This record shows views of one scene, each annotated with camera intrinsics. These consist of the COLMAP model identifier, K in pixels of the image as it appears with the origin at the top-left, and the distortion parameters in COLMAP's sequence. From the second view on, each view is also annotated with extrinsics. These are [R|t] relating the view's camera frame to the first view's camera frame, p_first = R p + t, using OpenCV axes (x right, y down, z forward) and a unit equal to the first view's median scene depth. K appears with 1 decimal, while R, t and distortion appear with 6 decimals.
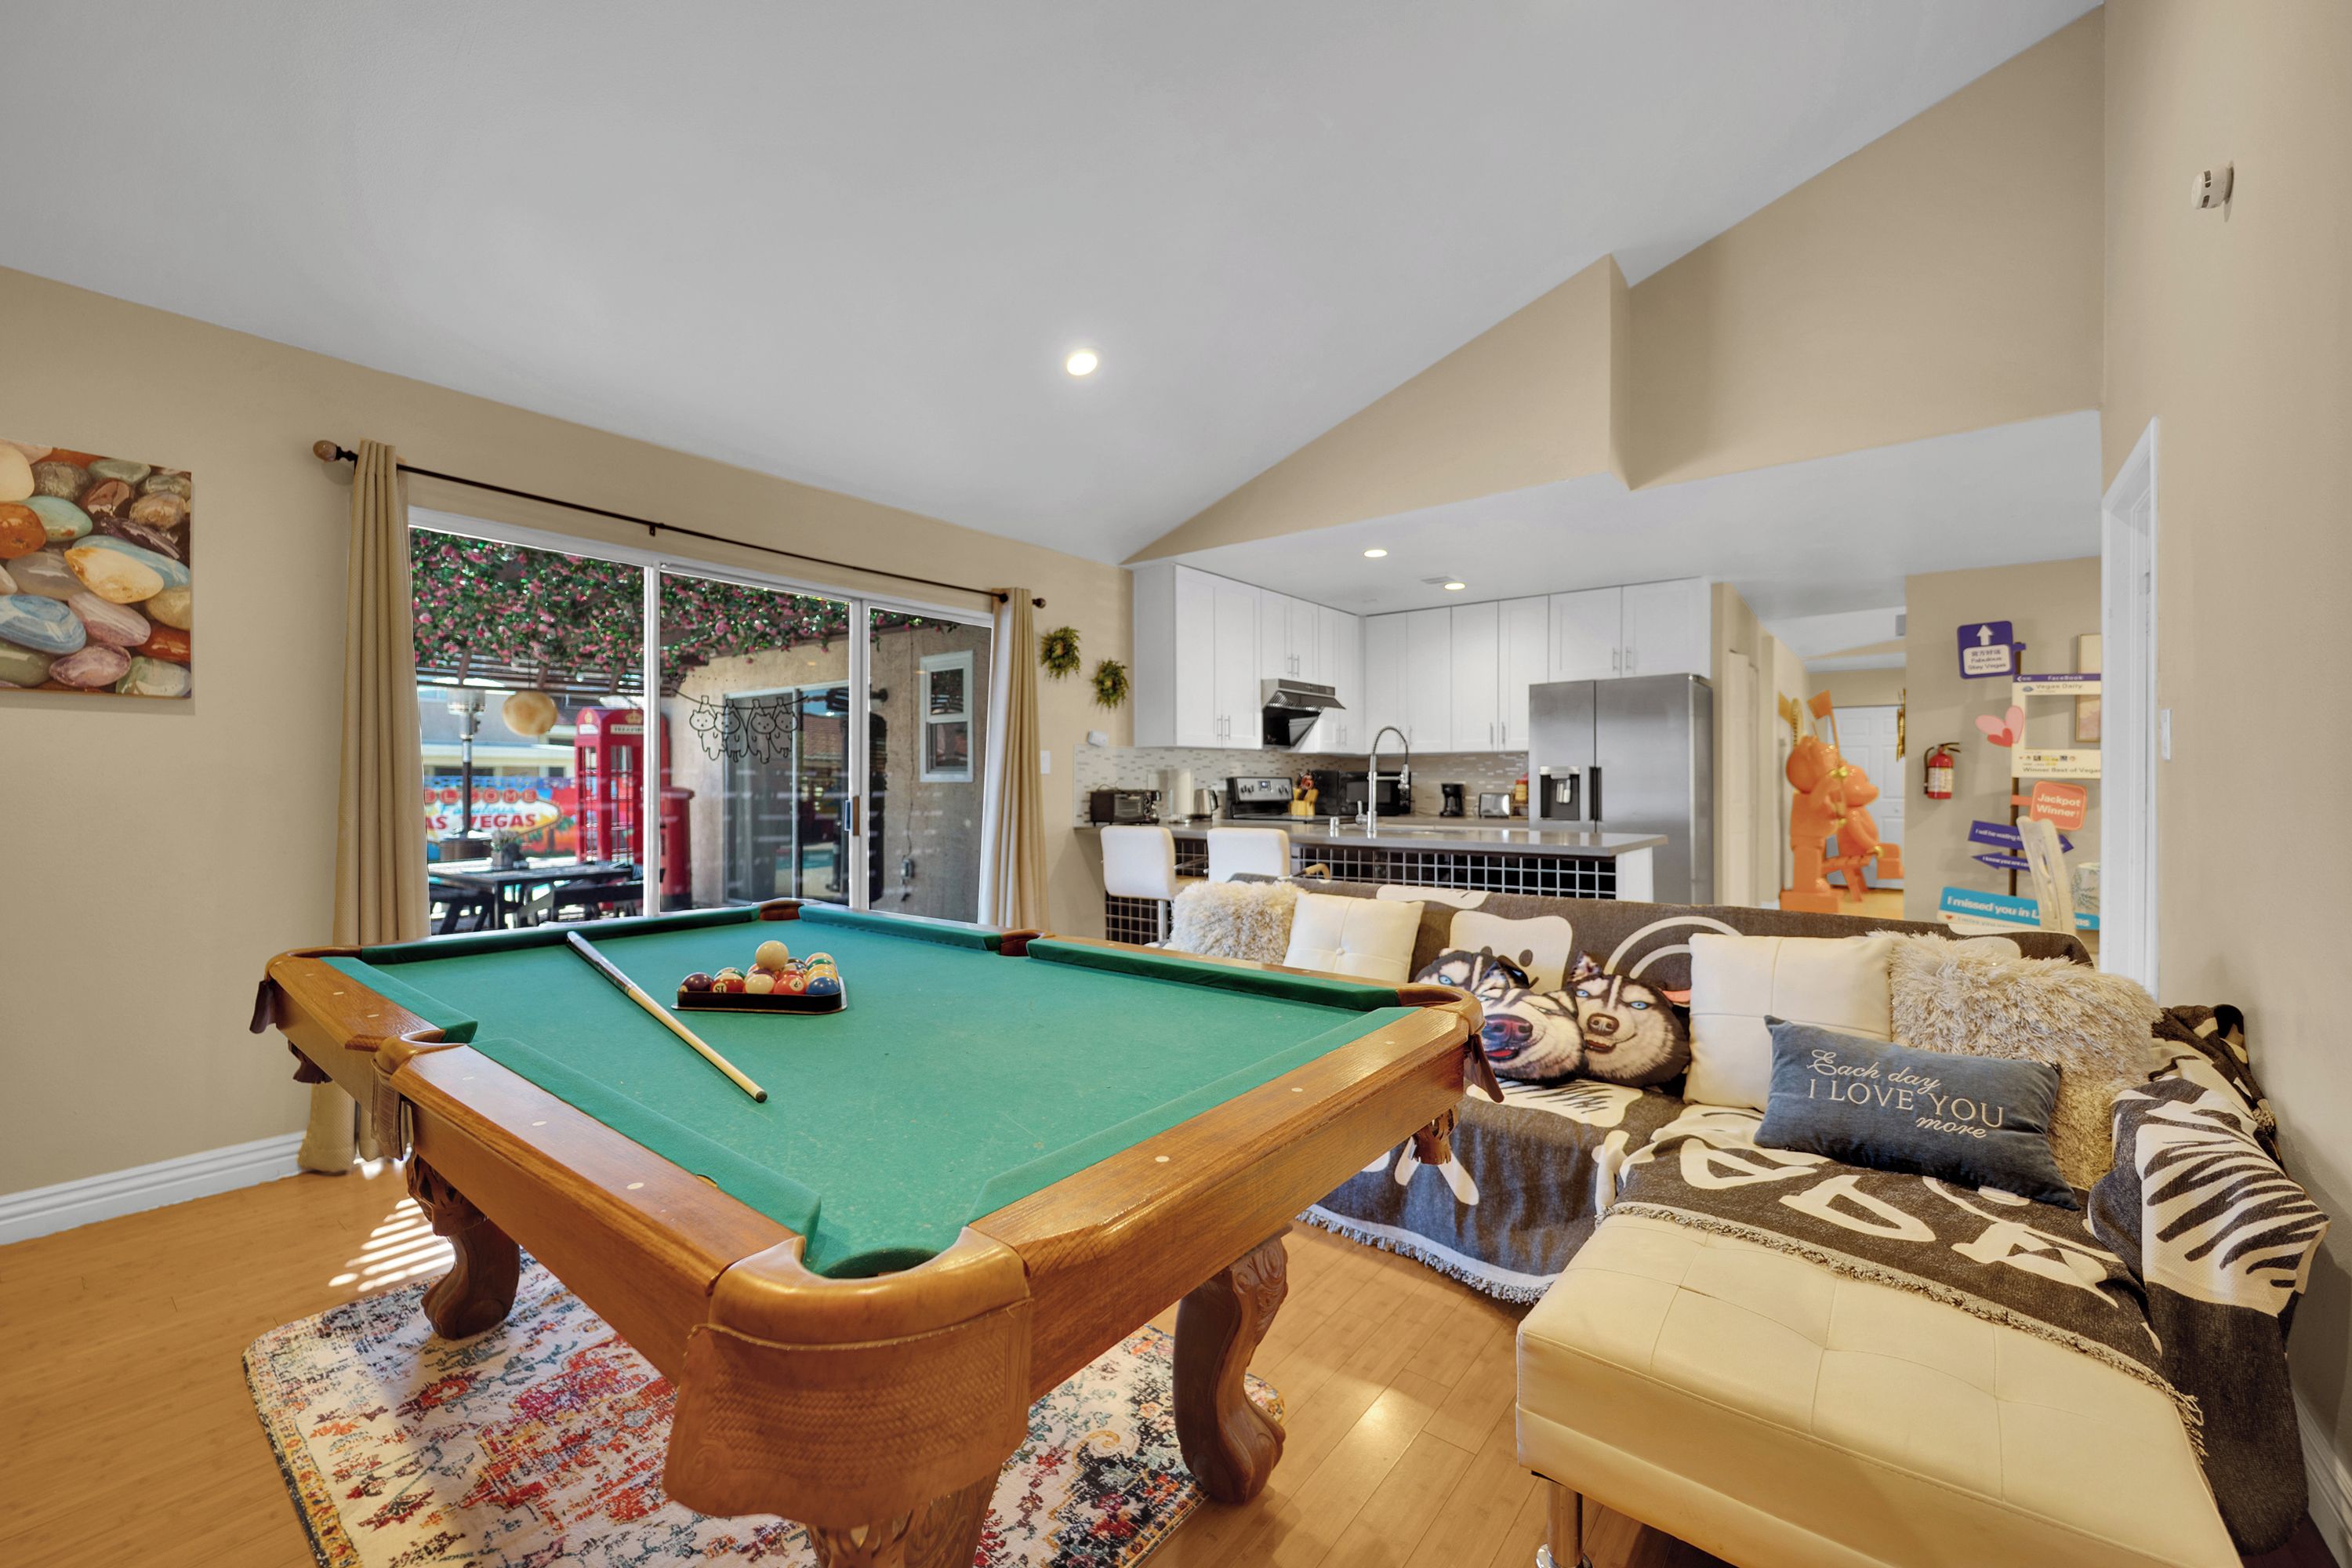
lens RADIAL K [[949.4, 0, 1153.6], [0, 949.4, 785.8], [0, 0, 1]] dist [0.002567, -0.002549]
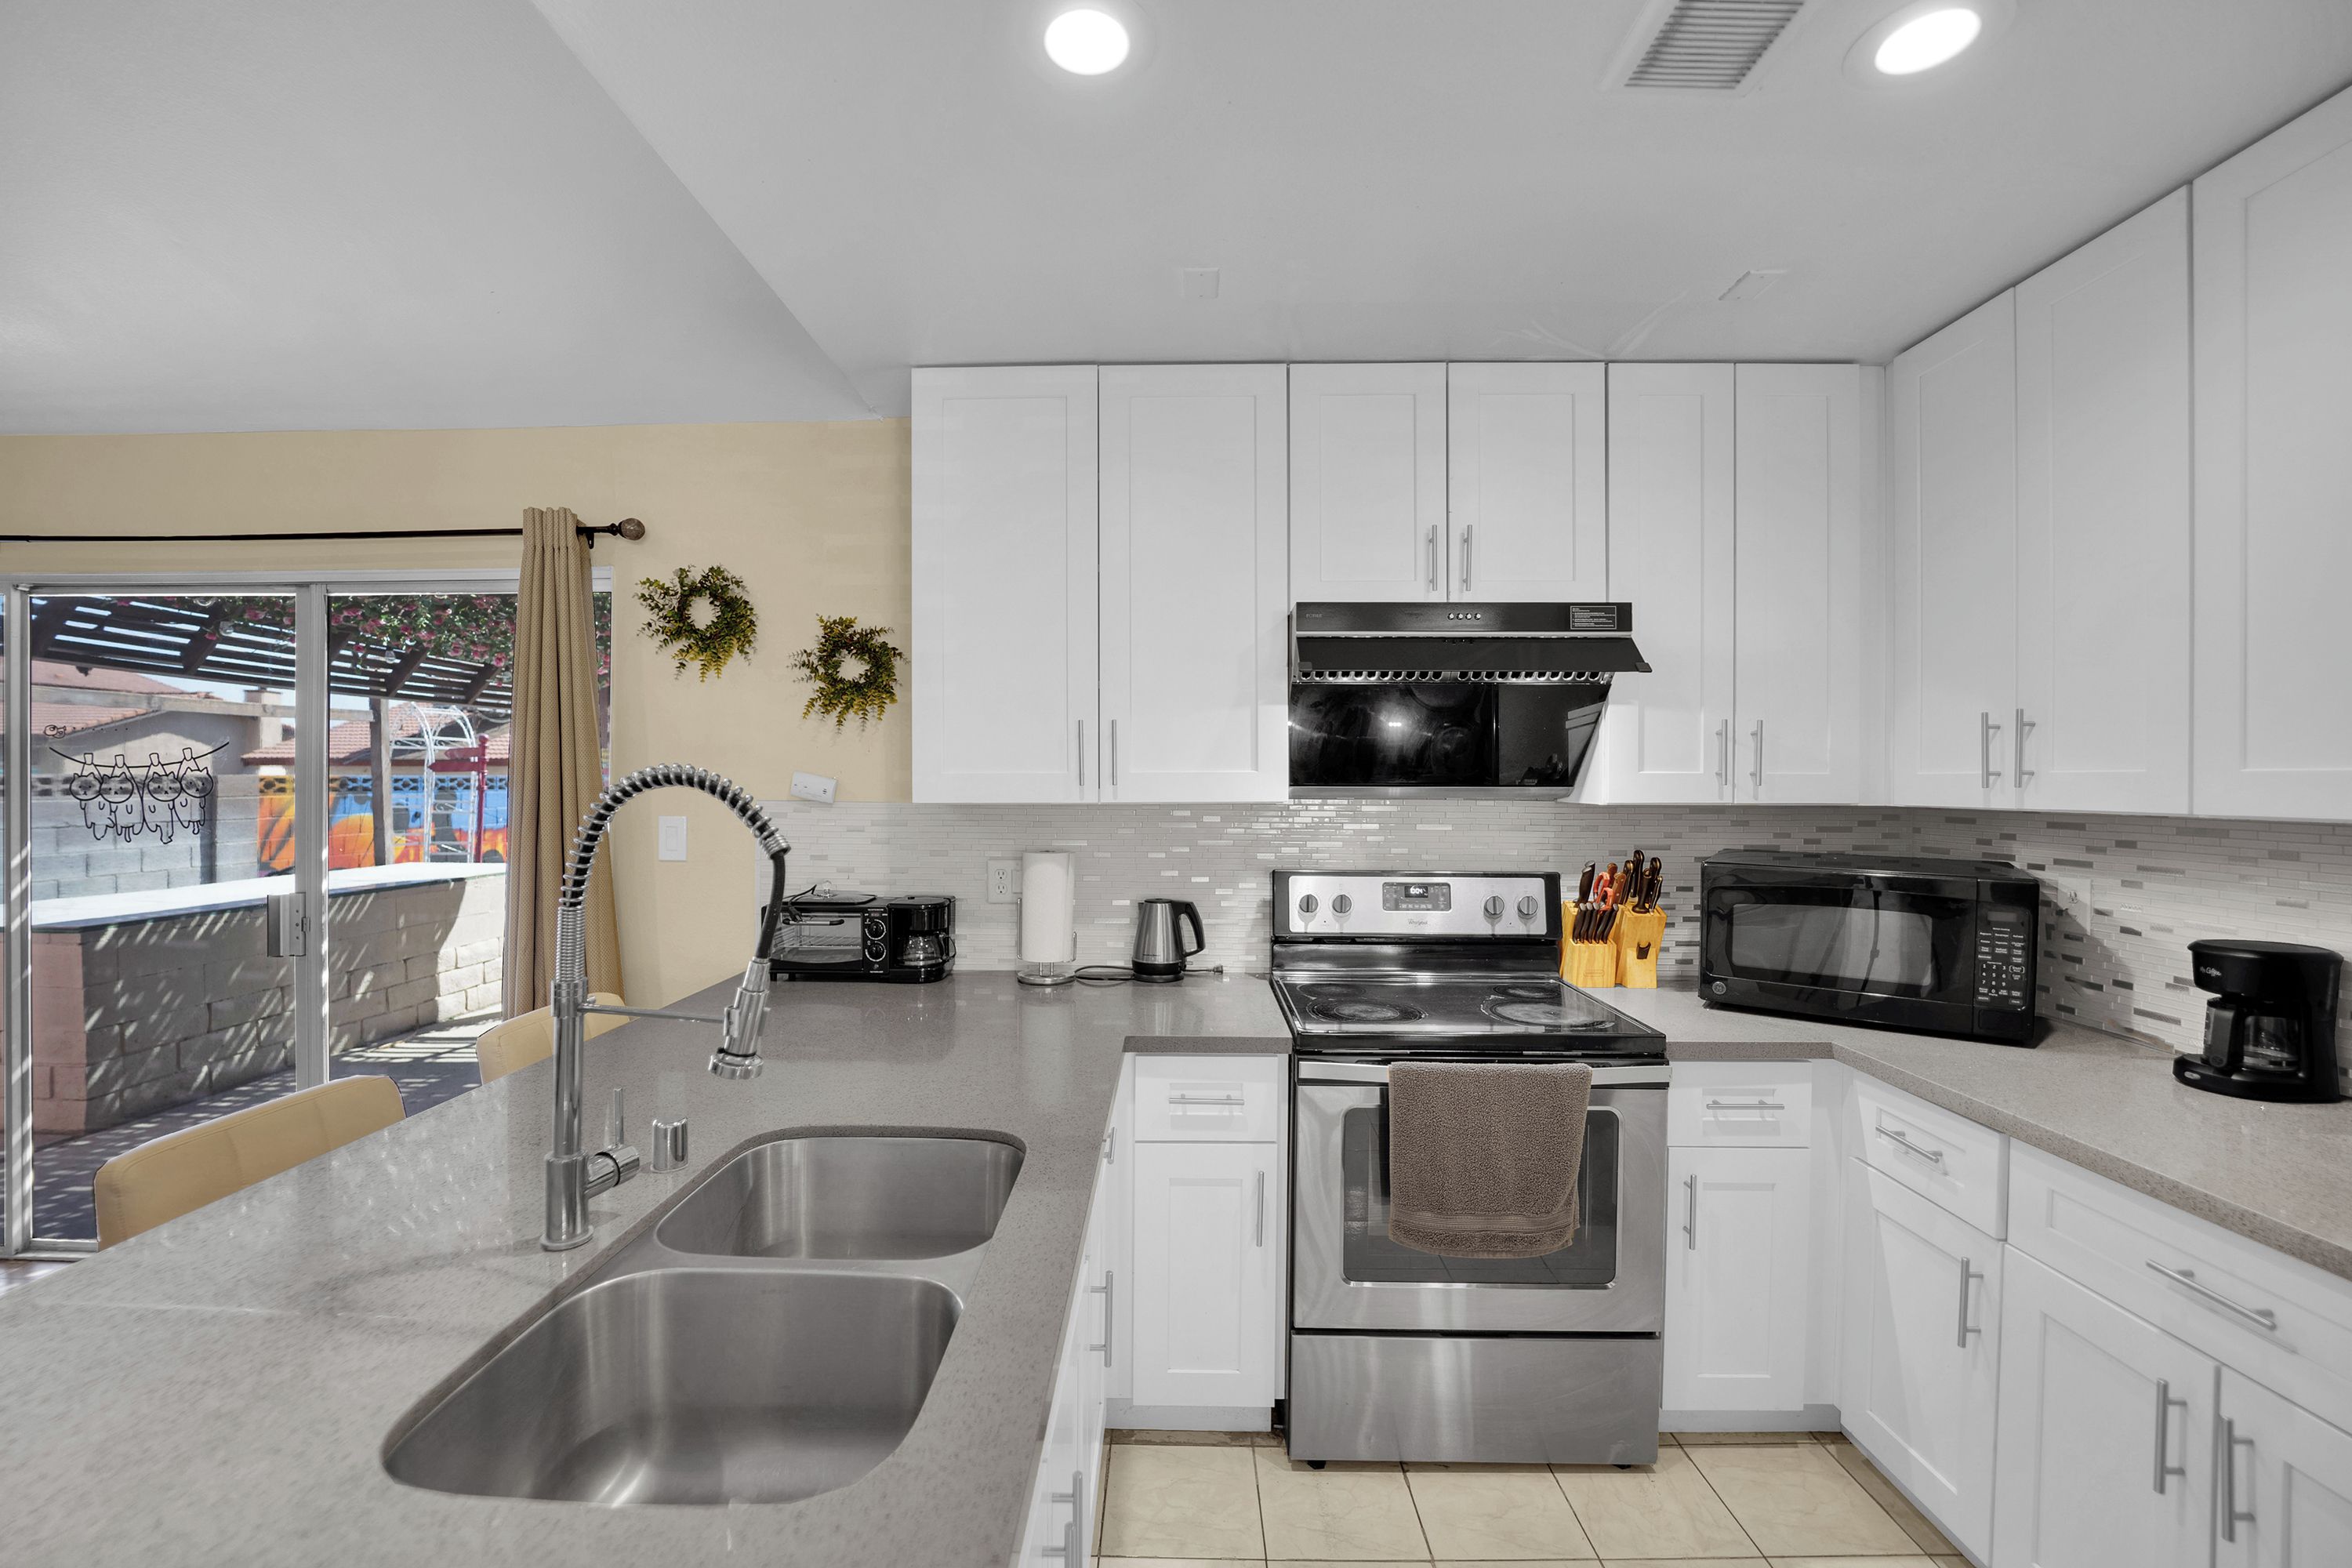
lens RADIAL K [[976.9, 0, 1171.7], [0, 976.9, 783.5], [0, 0, 1]] dist [-0.024905, 0.001392]
pose [[0.612395, 0.009401, -0.790496, 0.429379], [-0.007659, 0.999953, 0.005958, -0.054304], [0.790515, 0.002406, 0.612438, 0.823103]]
